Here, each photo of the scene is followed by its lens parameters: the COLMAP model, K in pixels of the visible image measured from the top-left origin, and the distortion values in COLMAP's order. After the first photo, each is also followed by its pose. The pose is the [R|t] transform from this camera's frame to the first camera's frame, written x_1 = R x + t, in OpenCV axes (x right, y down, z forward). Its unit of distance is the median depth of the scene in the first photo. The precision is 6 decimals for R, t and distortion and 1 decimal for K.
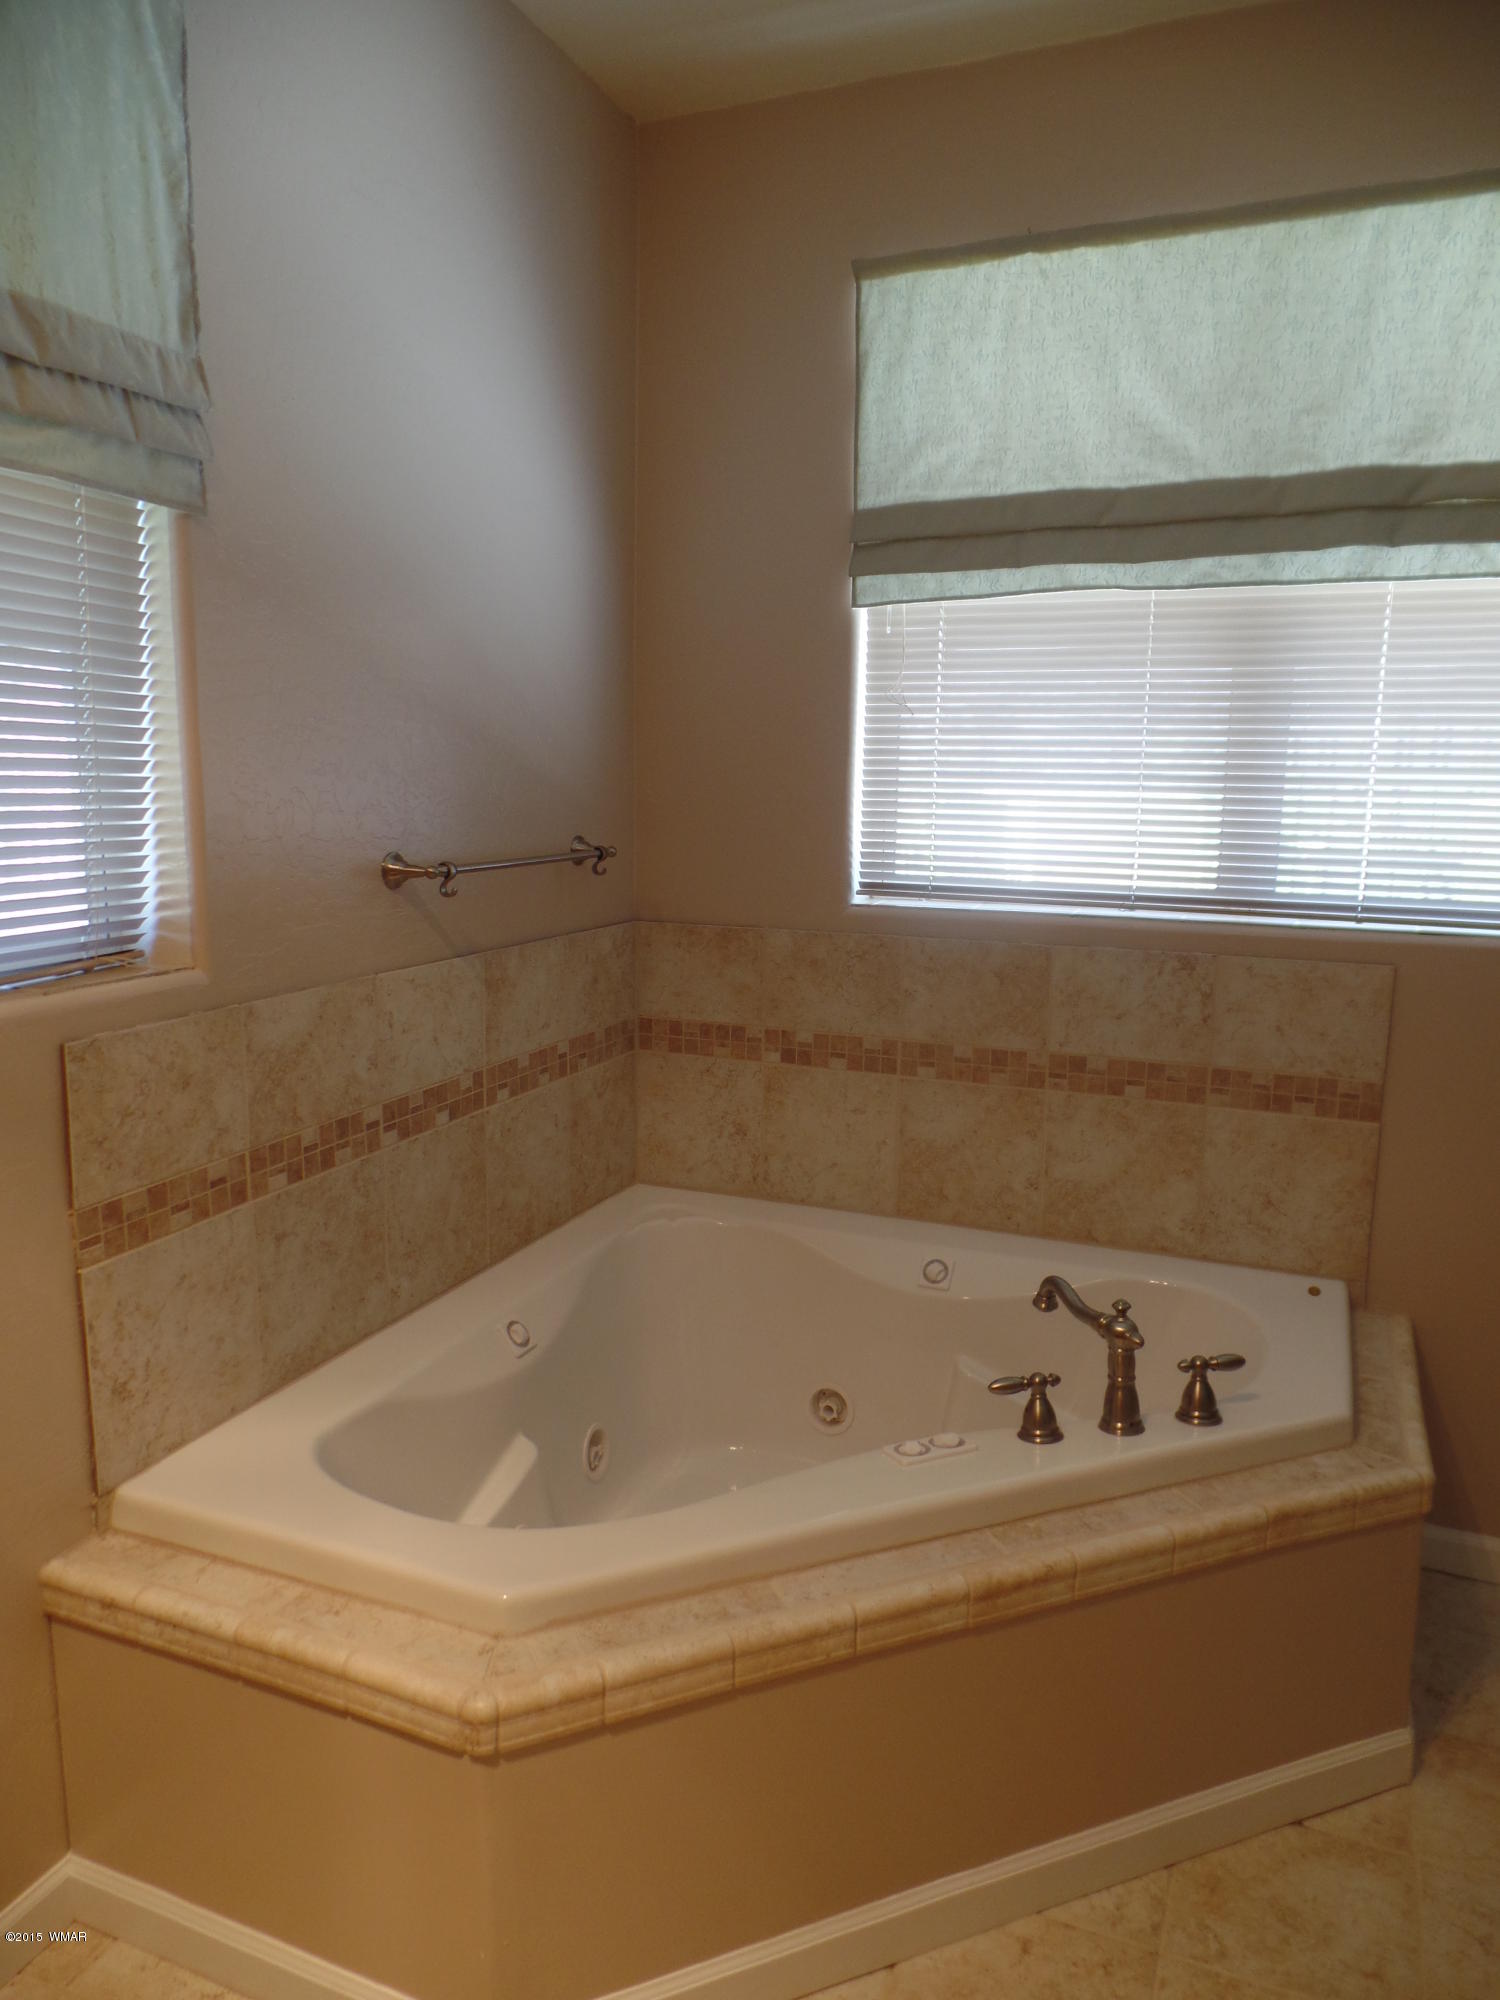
lens RADIAL K [[1391.4, 0, 754.8], [0, 1391.4, 1016.9], [0, 0, 1]] dist [0.011746, 0.005144]
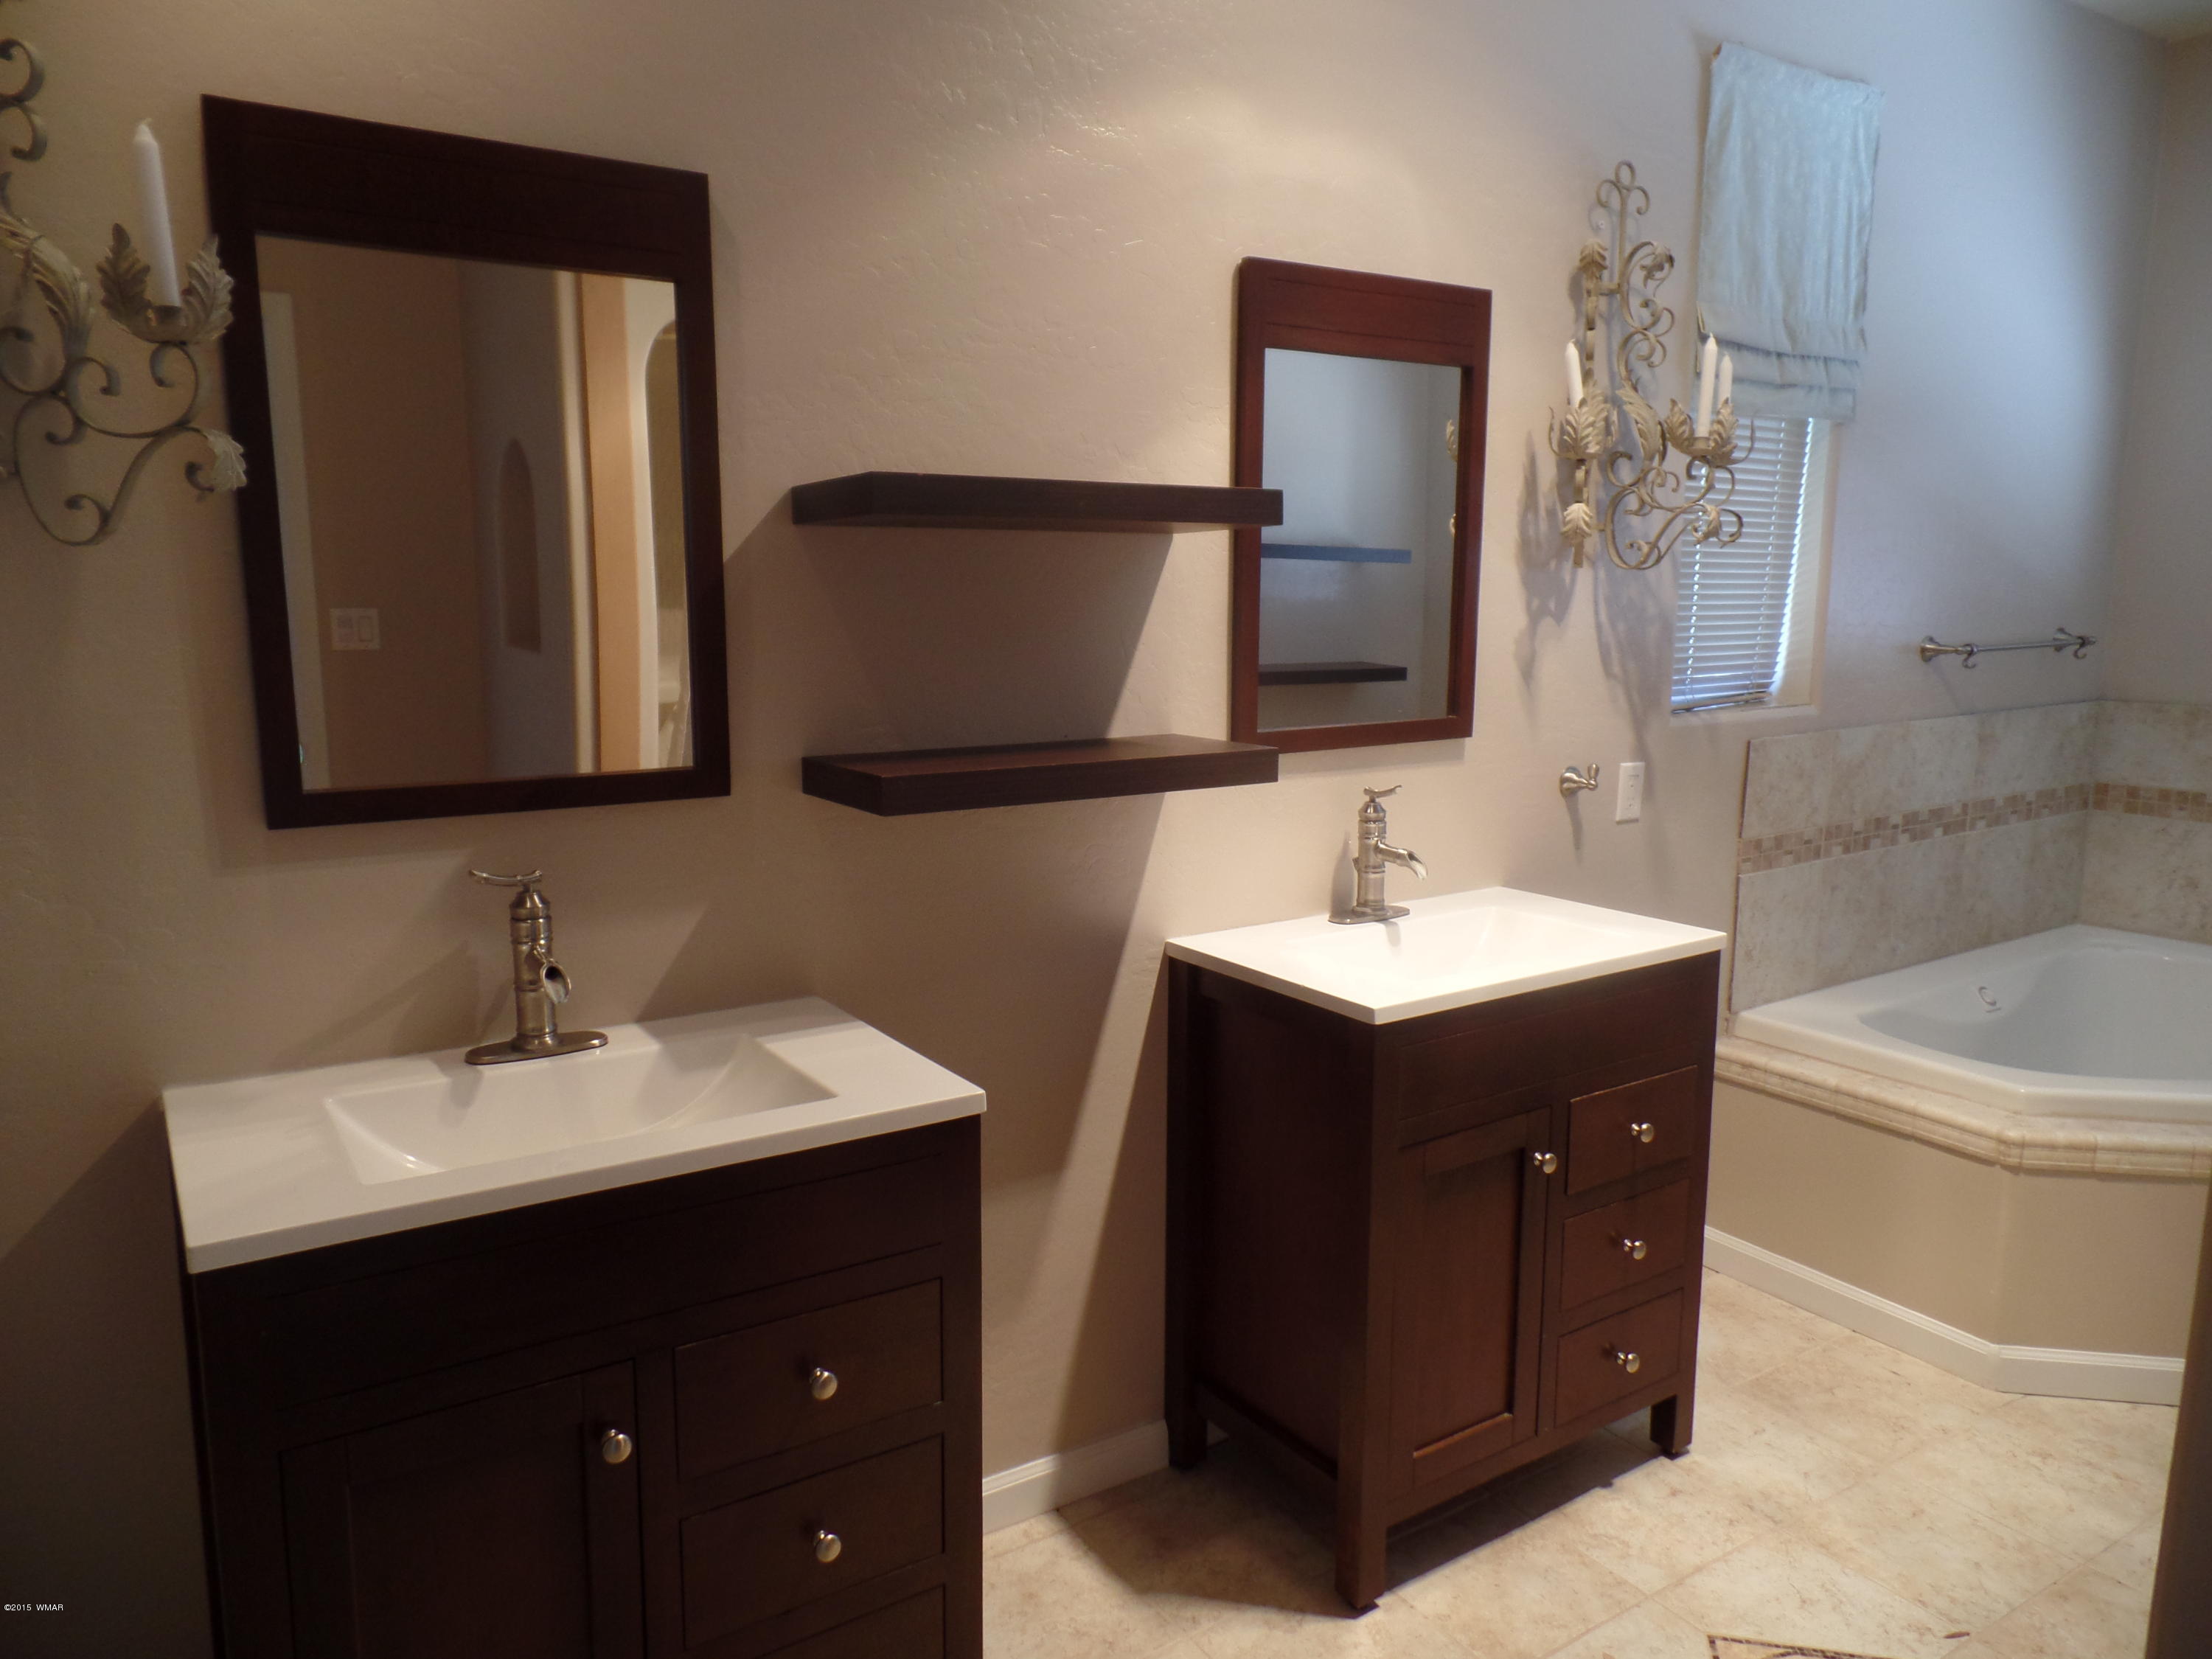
lens RADIAL K [[1538.9, 0, 1114.0], [0, 1538.9, 851.7], [0, 0, 1]] dist [0.011746, 0.005144]
pose [[0.830214, 0.081861, -0.551402, -0.059548], [-0.081962, 0.996334, 0.024510, 0.123589], [0.551387, 0.024845, 0.833880, -0.727459]]
